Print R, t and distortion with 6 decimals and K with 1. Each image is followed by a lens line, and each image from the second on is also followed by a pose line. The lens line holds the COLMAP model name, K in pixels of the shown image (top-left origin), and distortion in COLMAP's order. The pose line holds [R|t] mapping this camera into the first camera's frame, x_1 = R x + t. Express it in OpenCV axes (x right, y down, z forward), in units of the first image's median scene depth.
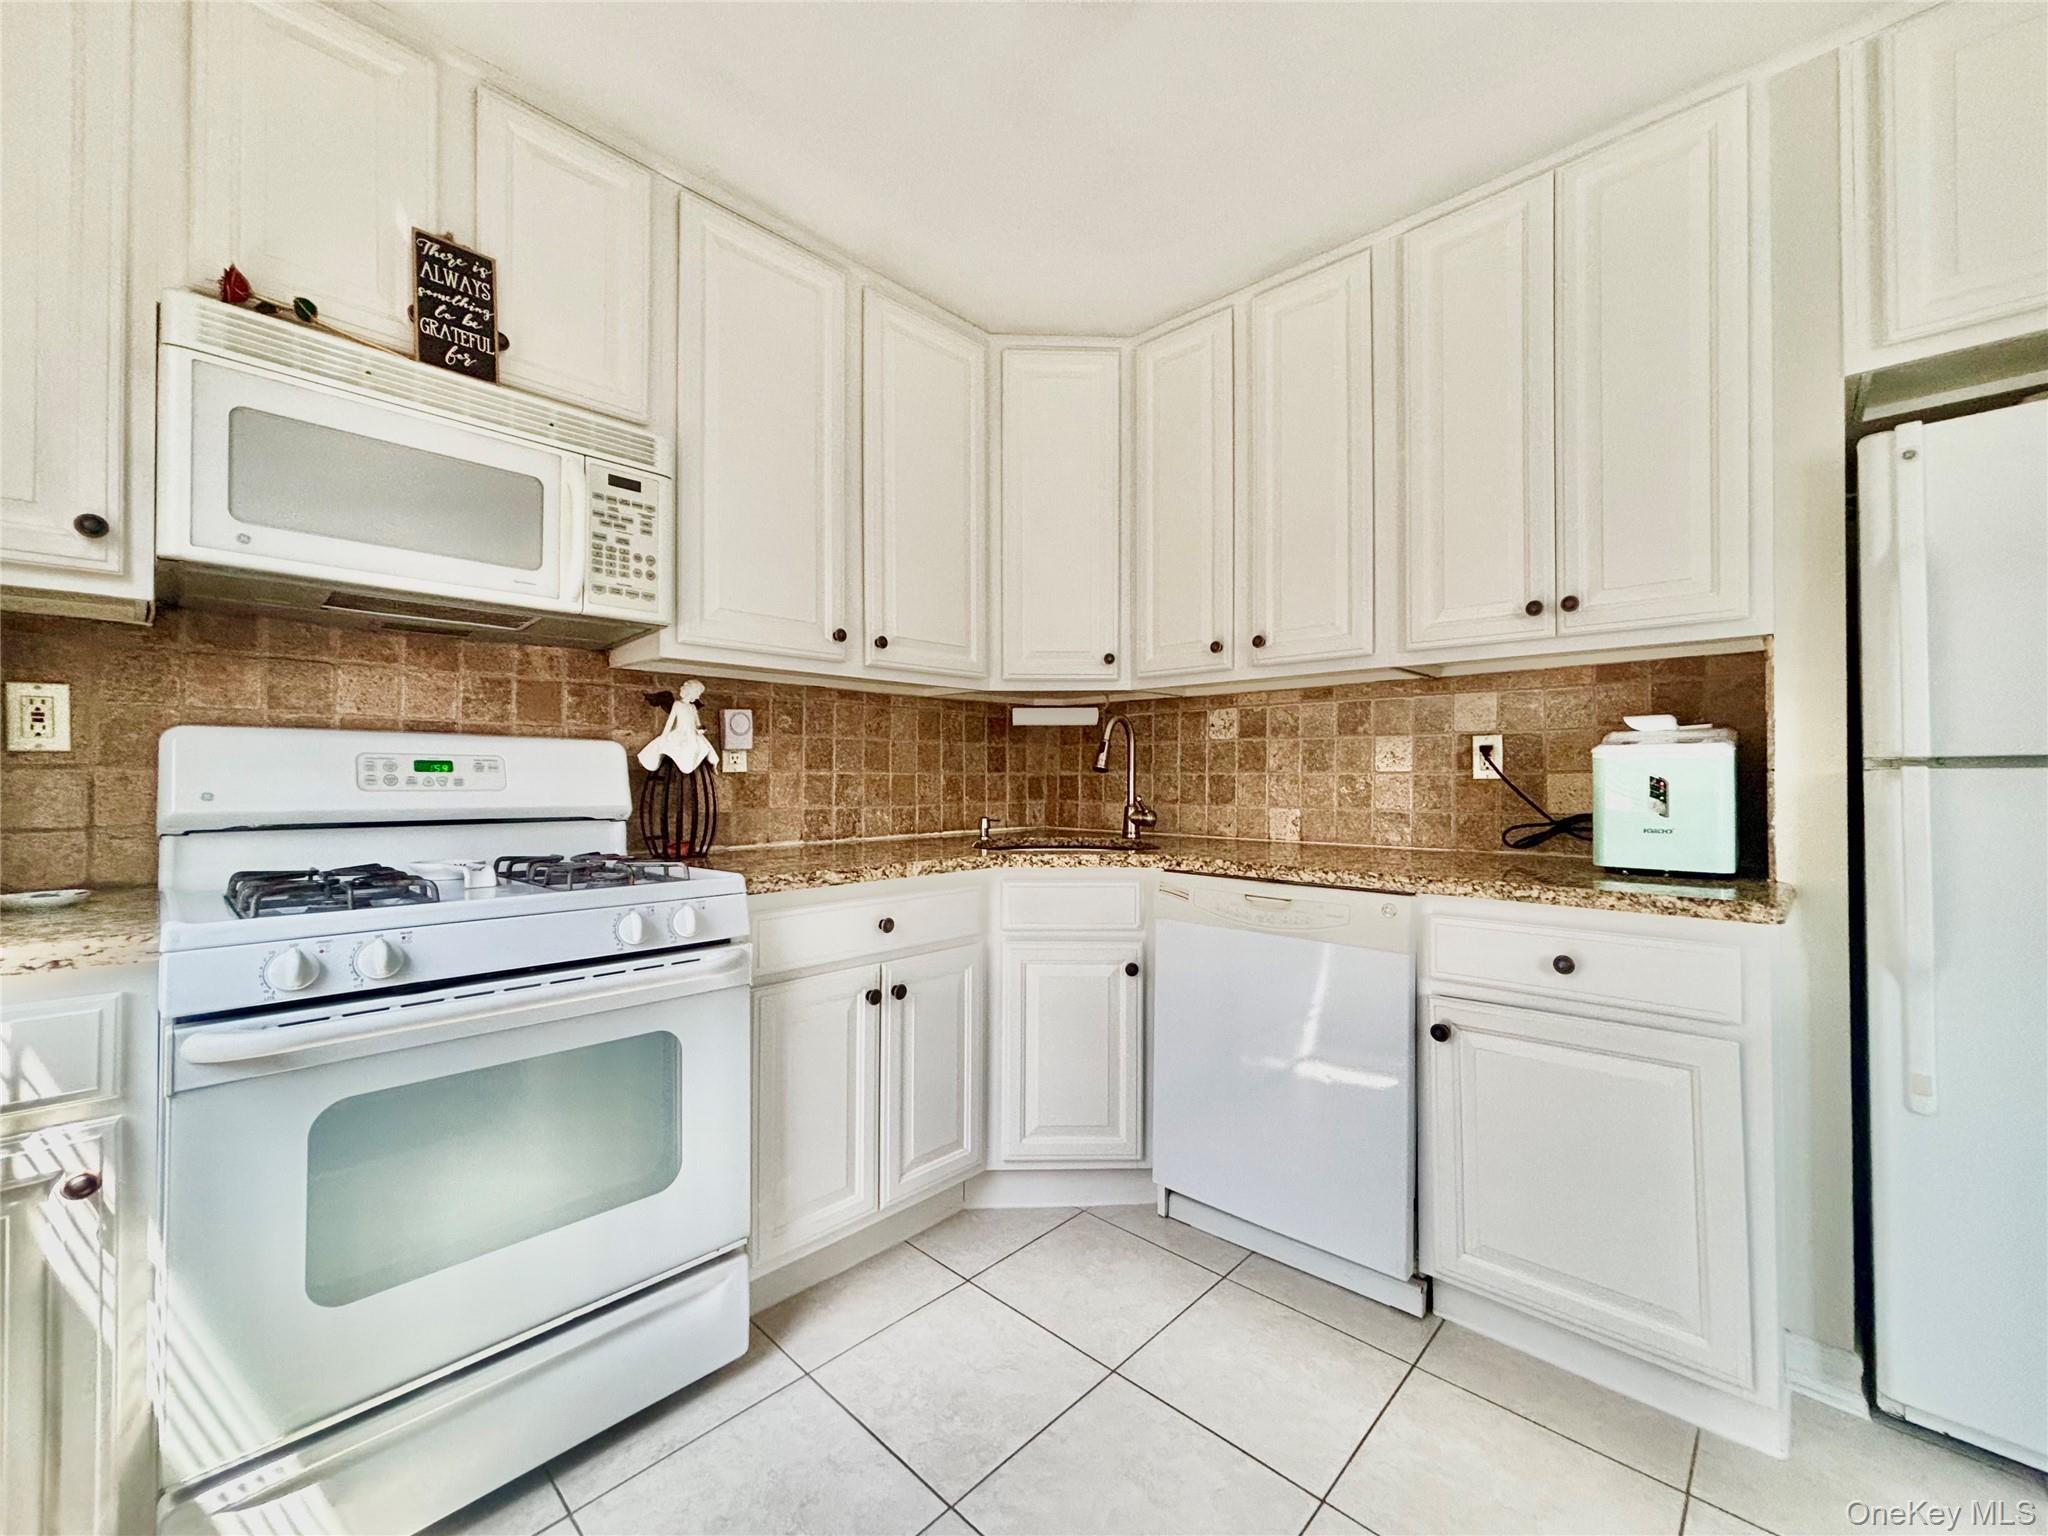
lens RADIAL K [[818.4, 0, 1024.7], [0, 818.4, 767.6], [0, 0, 1]] dist [-0.000494, -0.001374]
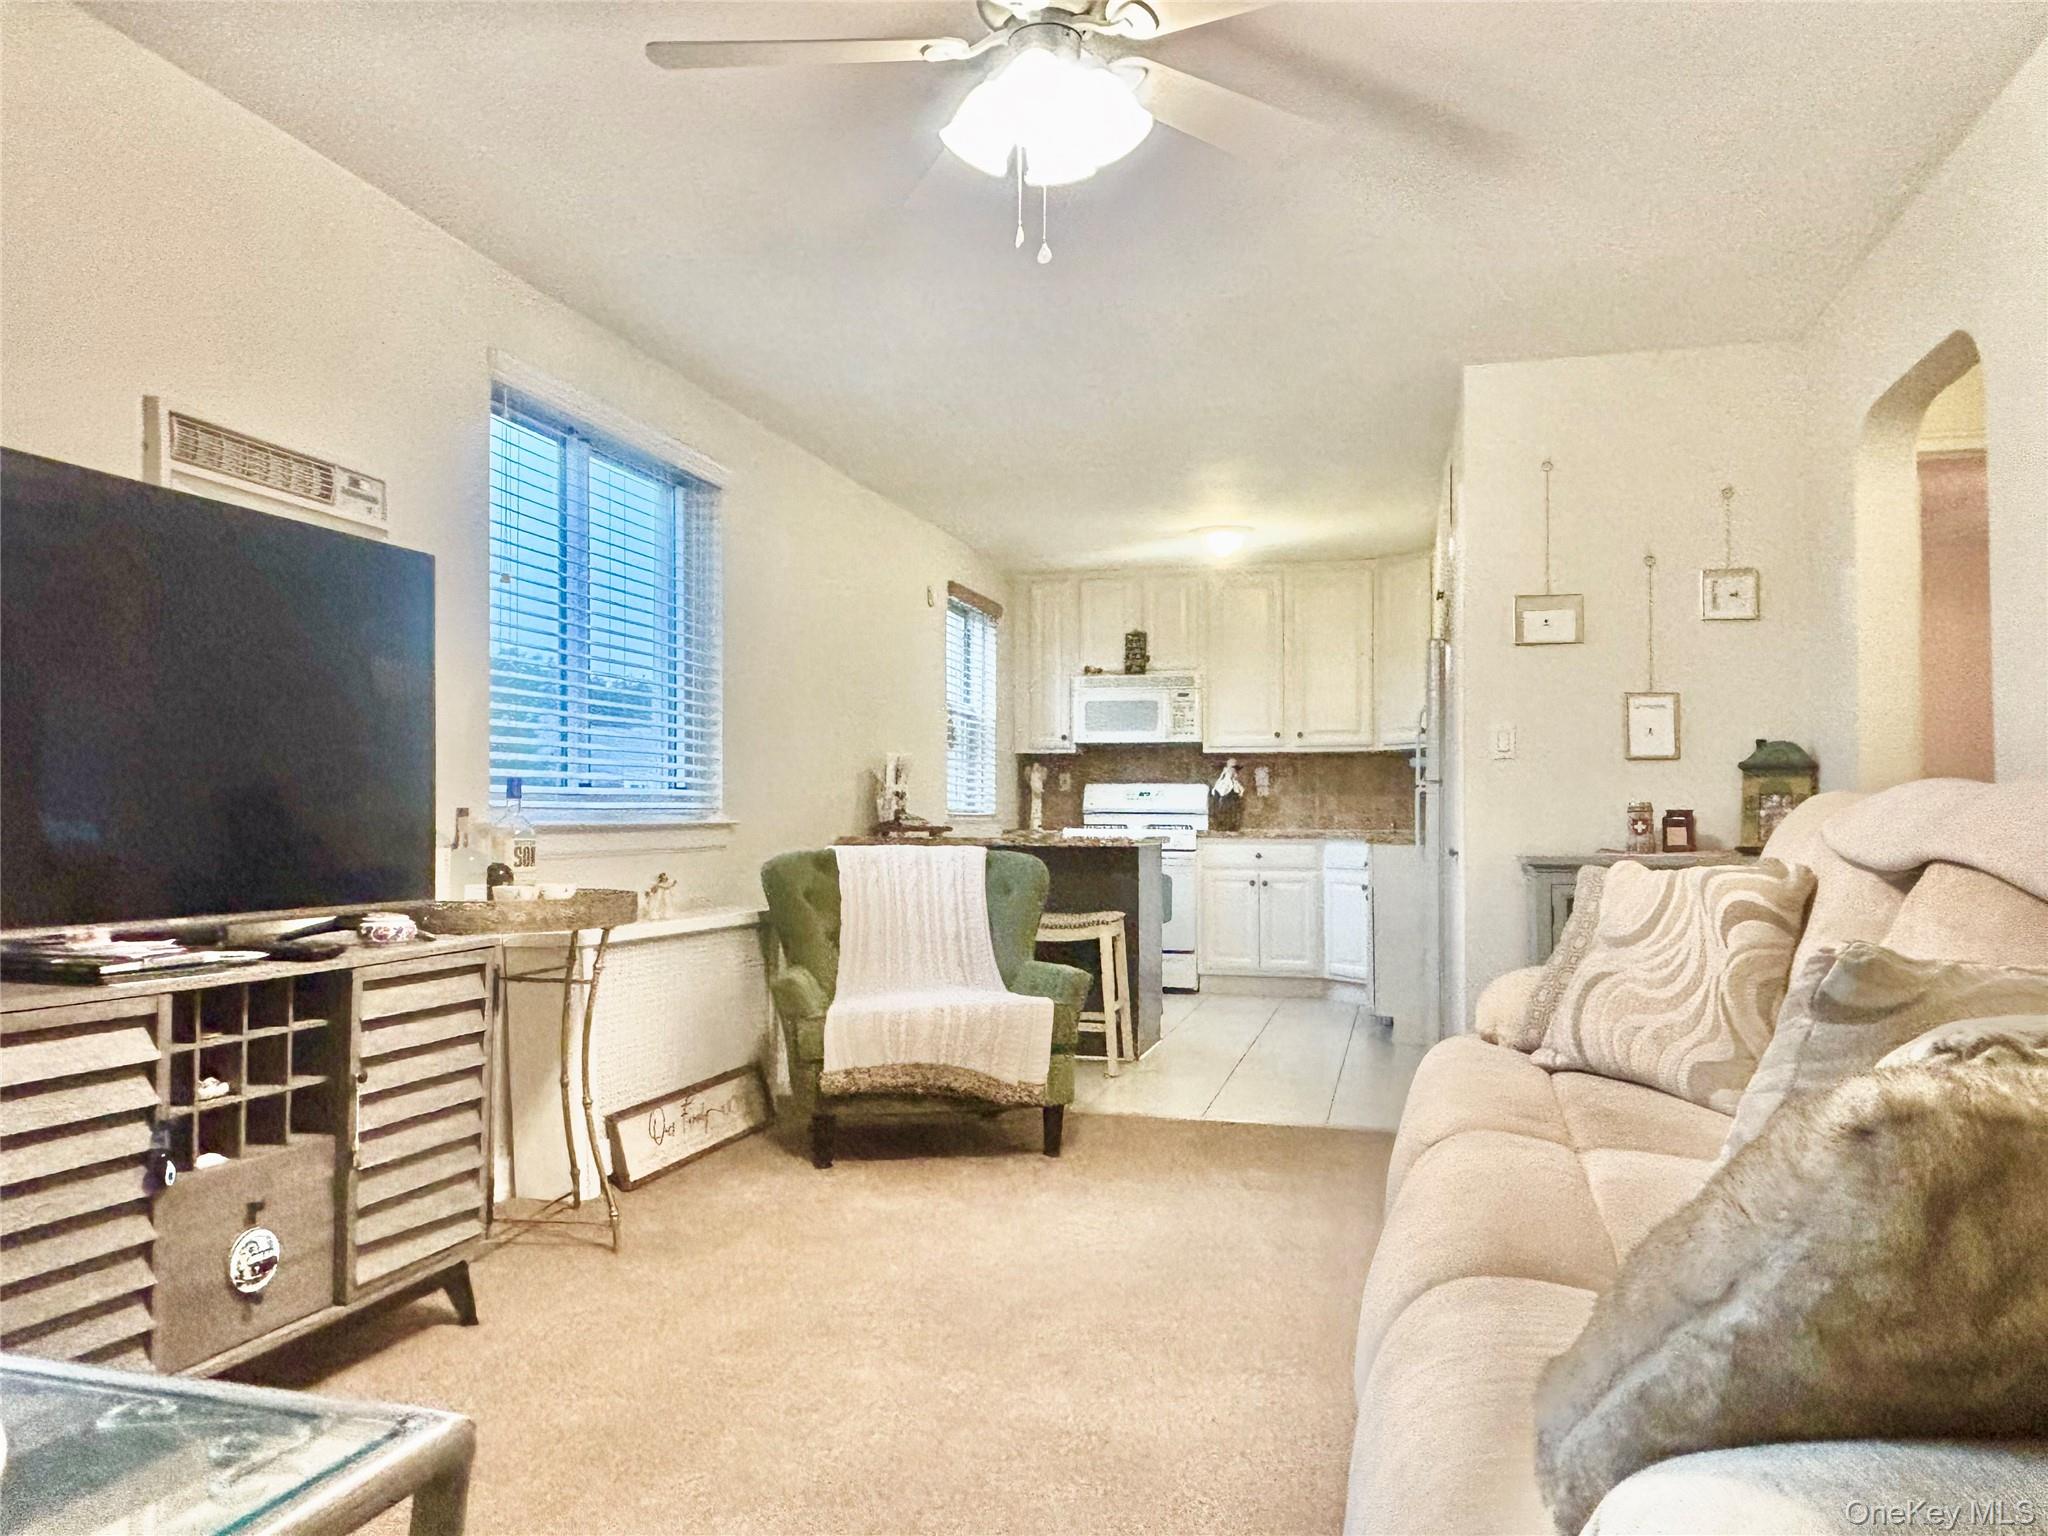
lens RADIAL K [[1450.3, 0, 1009.5], [0, 1450.3, 769.8], [0, 0, 1]] dist [0.047669, -0.054949]
pose [[0.478102, -0.024044, -0.877975, 3.092033], [0.006255, 0.999693, -0.023971, 0.027765], [0.878282, 0.005969, 0.478106, -1.649879]]
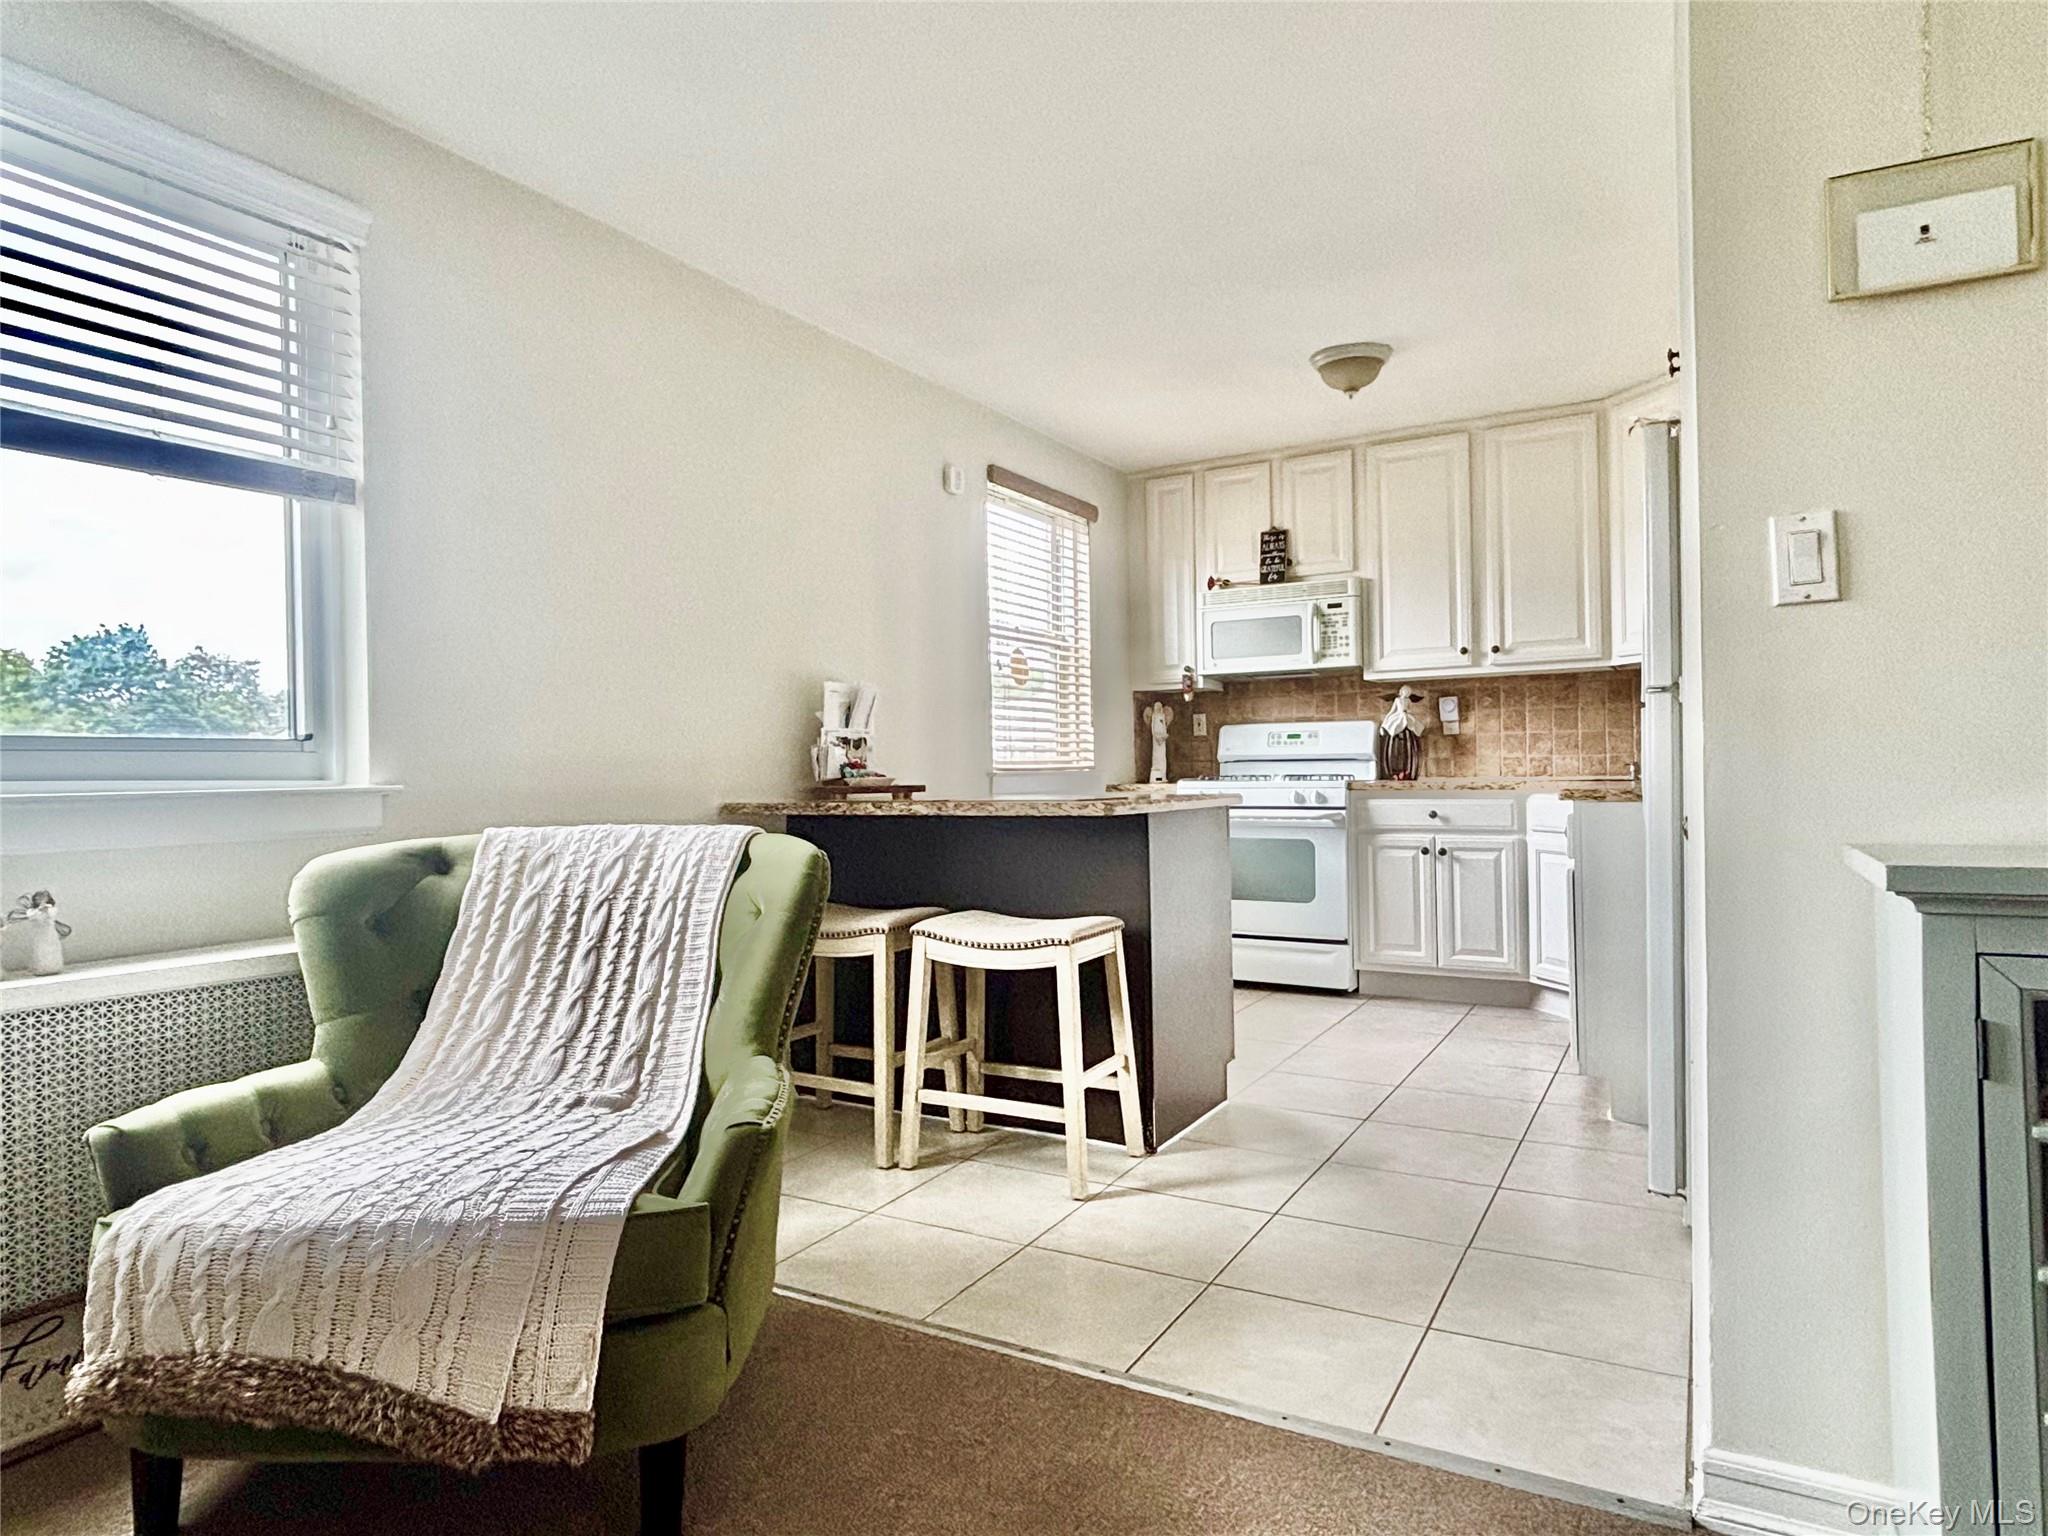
lens RADIAL K [[1189.5, 0, 1006.7], [0, 1189.5, 772.4], [0, 0, 1]] dist [0.020446, -0.020963]
pose [[0.231022, -0.002376, -0.972946, 2.044794], [0.029484, 0.999555, 0.004560, 0.051720], [0.972502, -0.029740, 0.230989, -0.516582]]
